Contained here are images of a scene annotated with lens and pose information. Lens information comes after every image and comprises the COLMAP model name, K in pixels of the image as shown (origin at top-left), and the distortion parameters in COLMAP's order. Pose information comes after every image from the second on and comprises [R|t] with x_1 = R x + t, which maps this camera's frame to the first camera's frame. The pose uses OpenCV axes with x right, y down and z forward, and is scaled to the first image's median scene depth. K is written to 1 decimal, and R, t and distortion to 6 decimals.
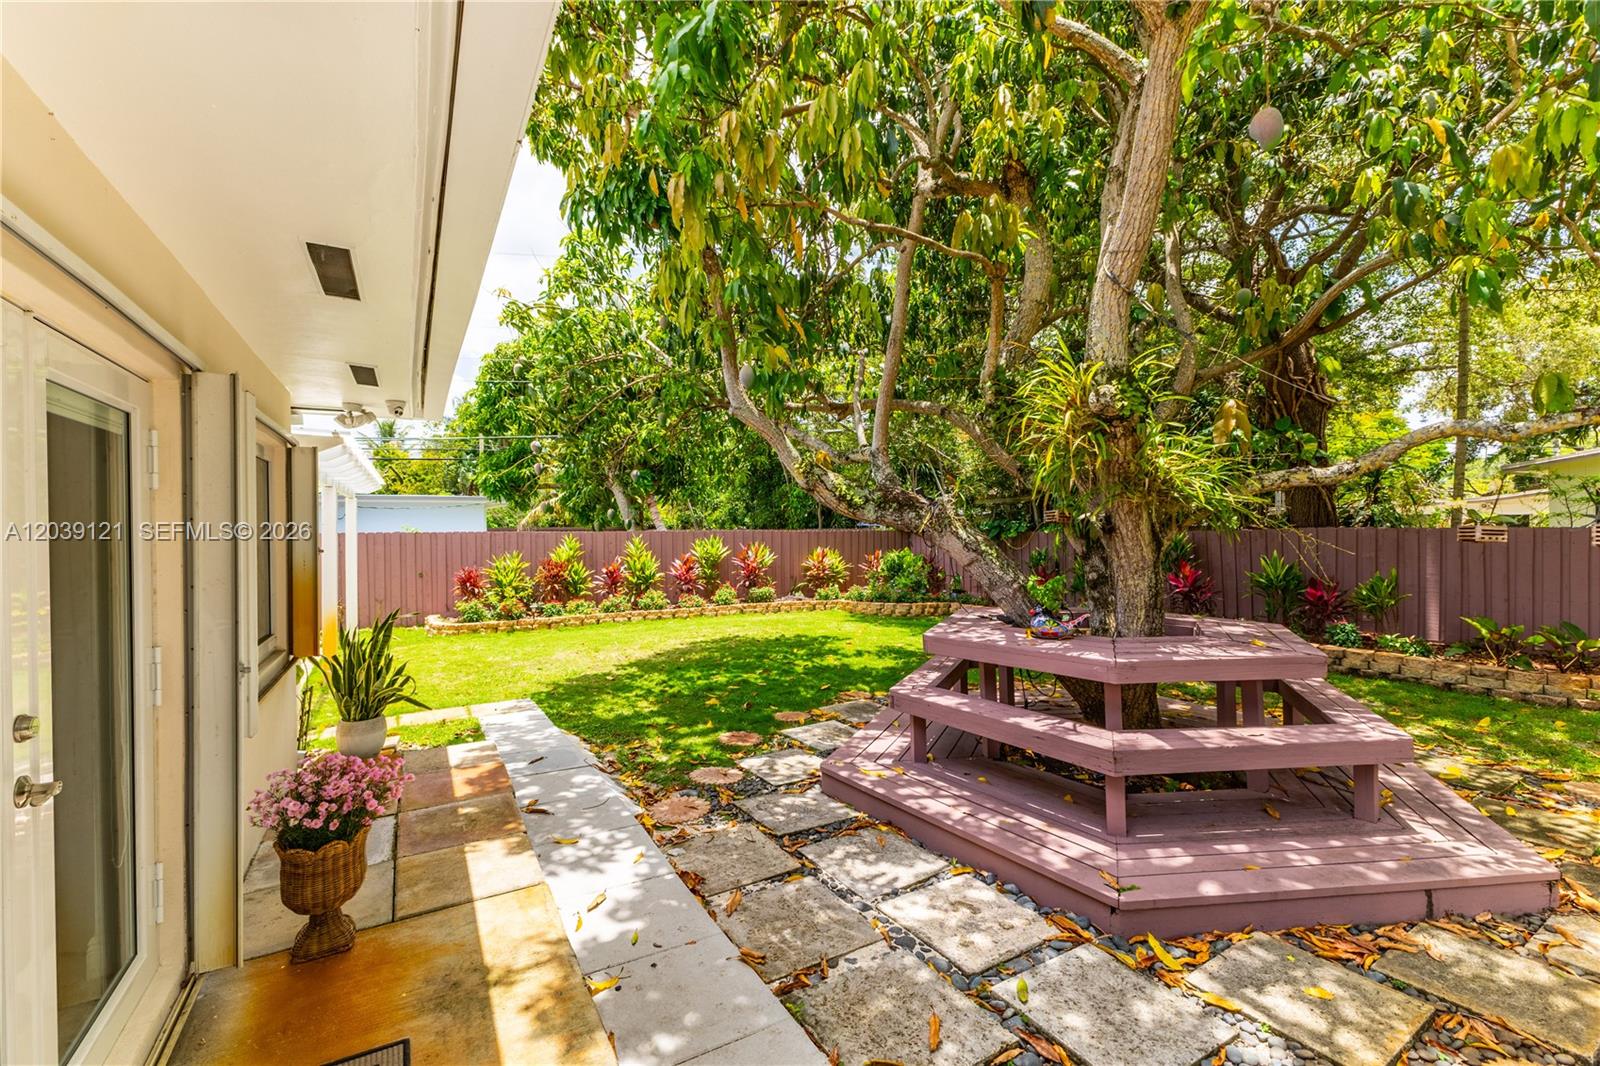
lens RADIAL K [[696.4, 0, 799.5], [0, 696.4, 532.9], [0, 0, 1]] dist [0.014163, 0.000070]
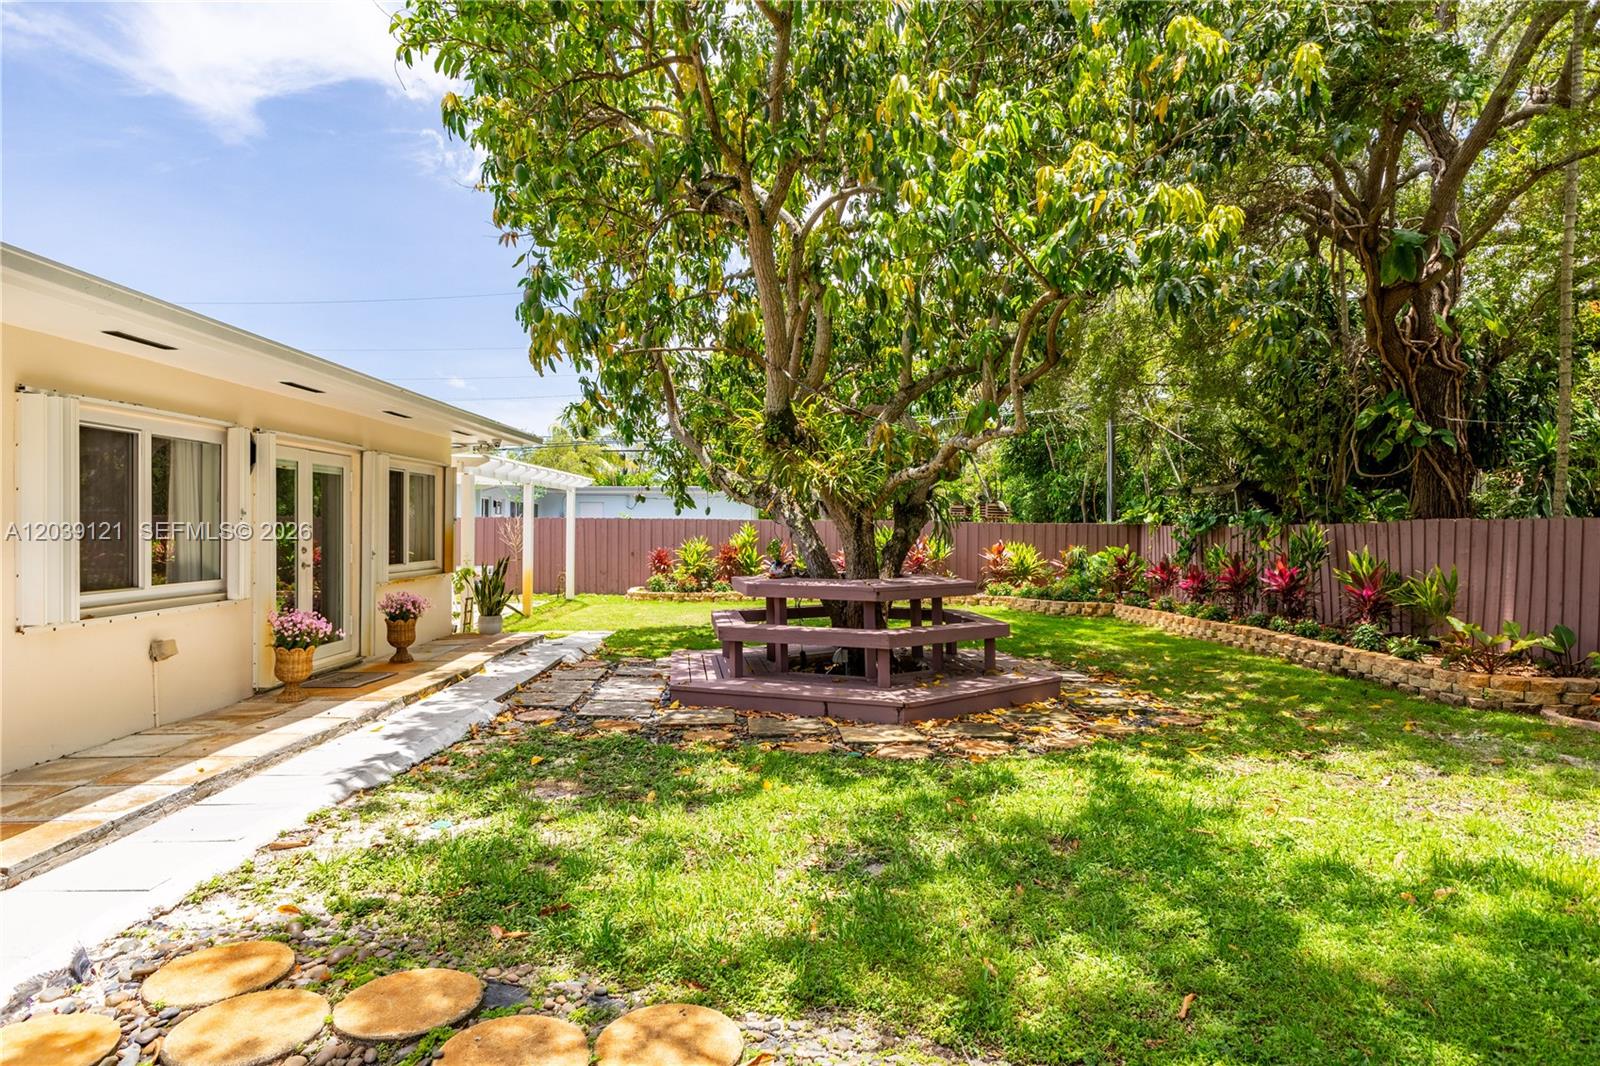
lens RADIAL K [[964.5, 0, 801.7], [0, 964.5, 531.0], [0, 0, 1]] dist [0.005398, 0.000225]
pose [[0.871679, 0.014974, -0.489848, 0.557646], [-0.017298, 0.999850, -0.000217, 0.016848], [0.489771, 0.008663, 0.871808, -0.331557]]
